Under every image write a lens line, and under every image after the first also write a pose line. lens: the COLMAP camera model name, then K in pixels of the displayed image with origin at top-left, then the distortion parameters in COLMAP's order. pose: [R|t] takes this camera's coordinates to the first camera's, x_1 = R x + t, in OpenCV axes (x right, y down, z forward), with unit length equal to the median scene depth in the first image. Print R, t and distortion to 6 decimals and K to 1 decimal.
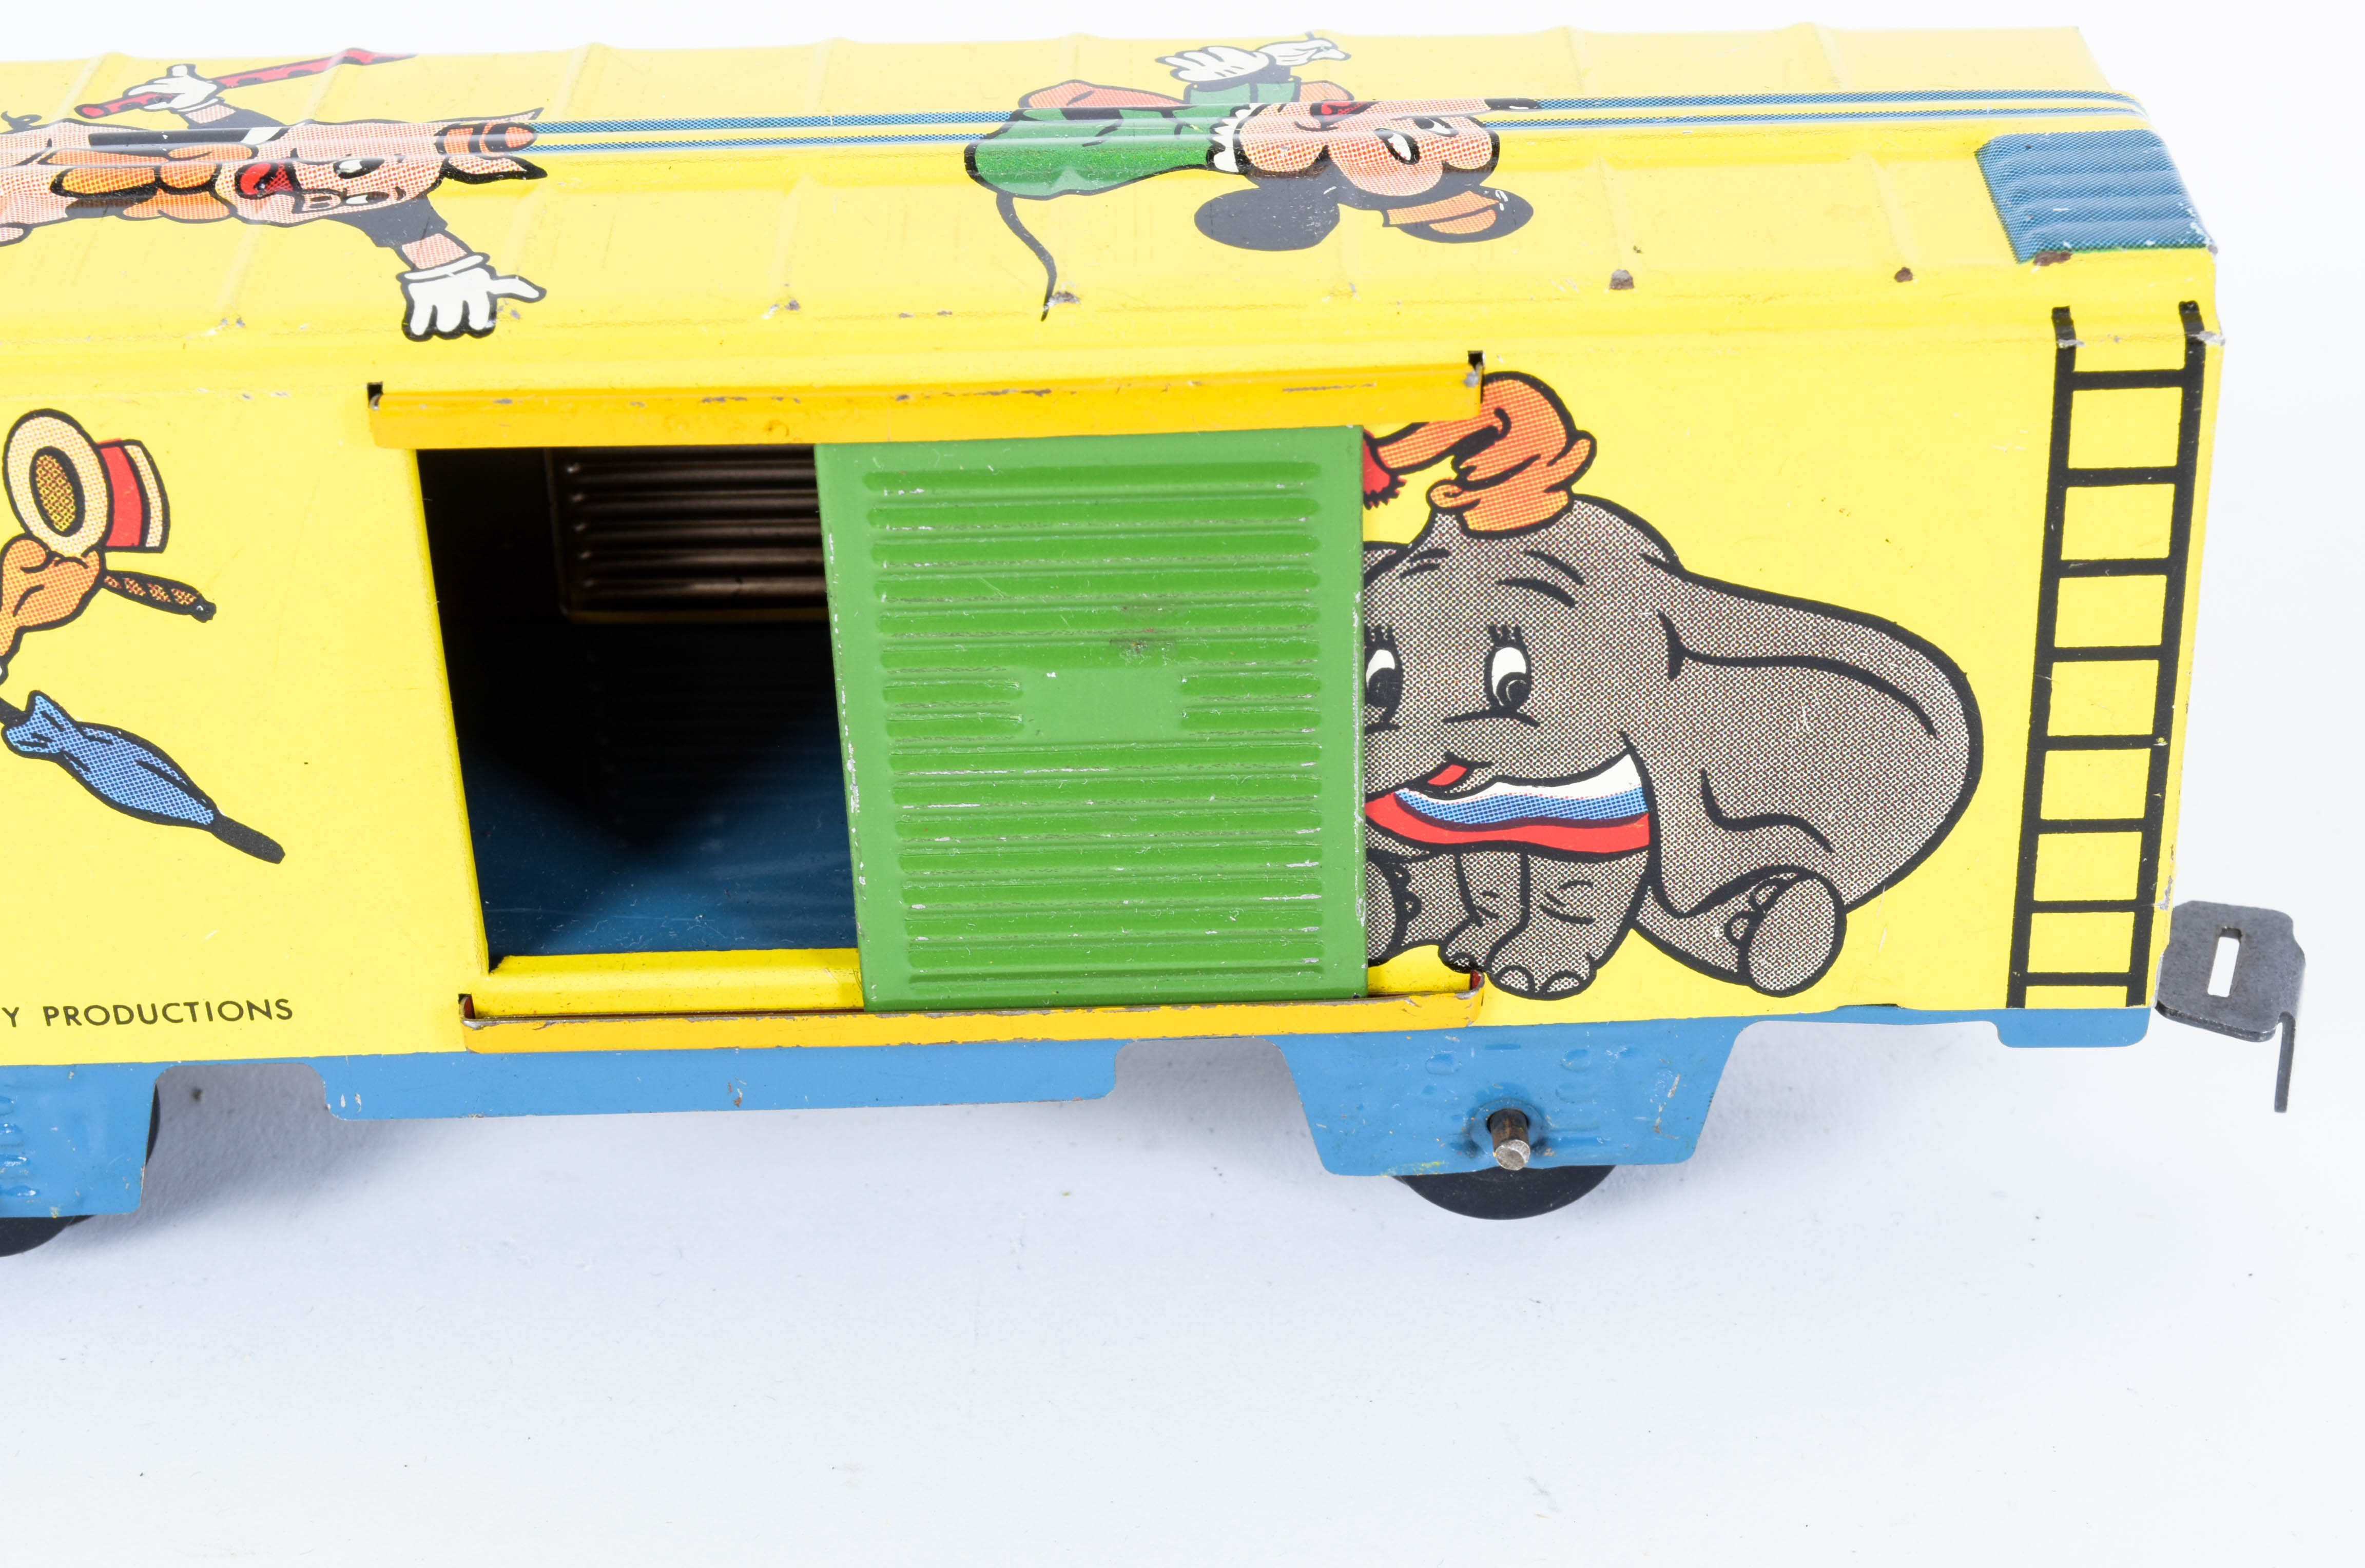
lens RADIAL K [[4086.1, 0, 1182.5], [0, 4086.1, 784.0], [0, 0, 1]] dist [-0.036699, 0.109980]
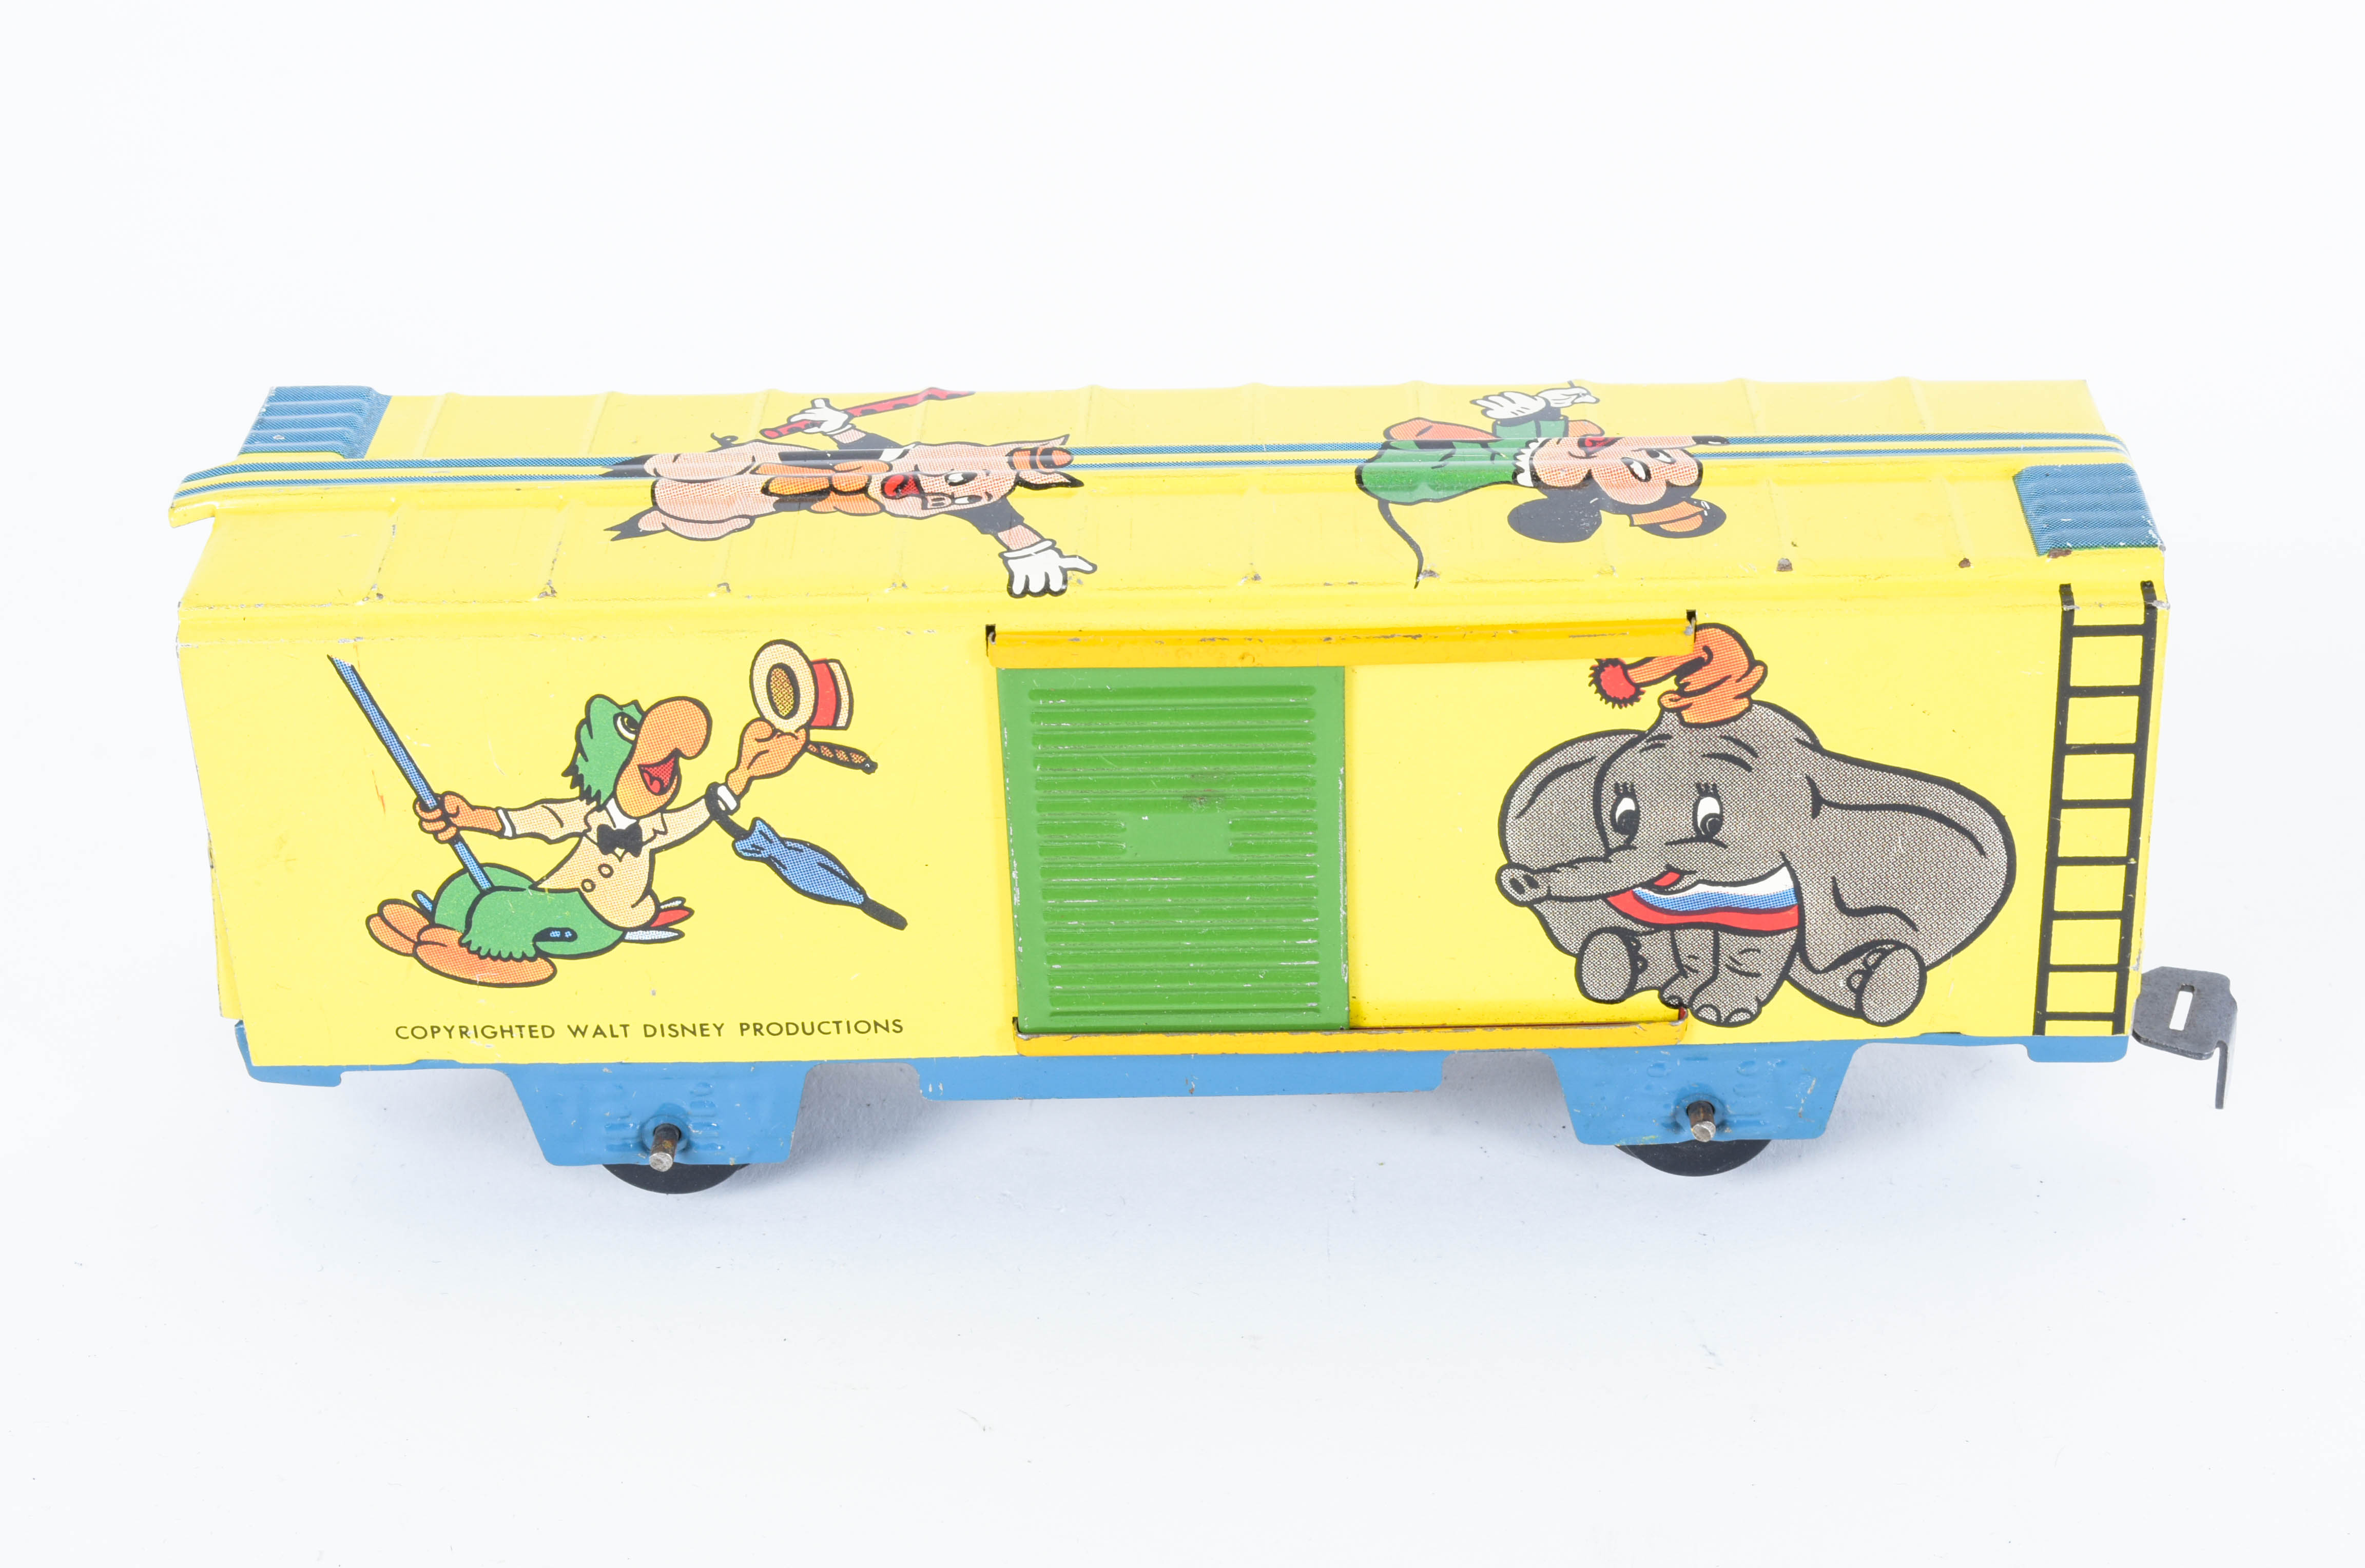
lens RADIAL K [[4086.1, 0, 1182.5], [0, 4086.1, 784.0], [0, 0, 1]] dist [-0.036699, 0.109980]
pose [[0.999707, 0.007718, -0.022952, -0.082156], [-0.008205, 0.999742, -0.021193, -0.003809], [0.022782, 0.021375, 0.999512, -0.540088]]
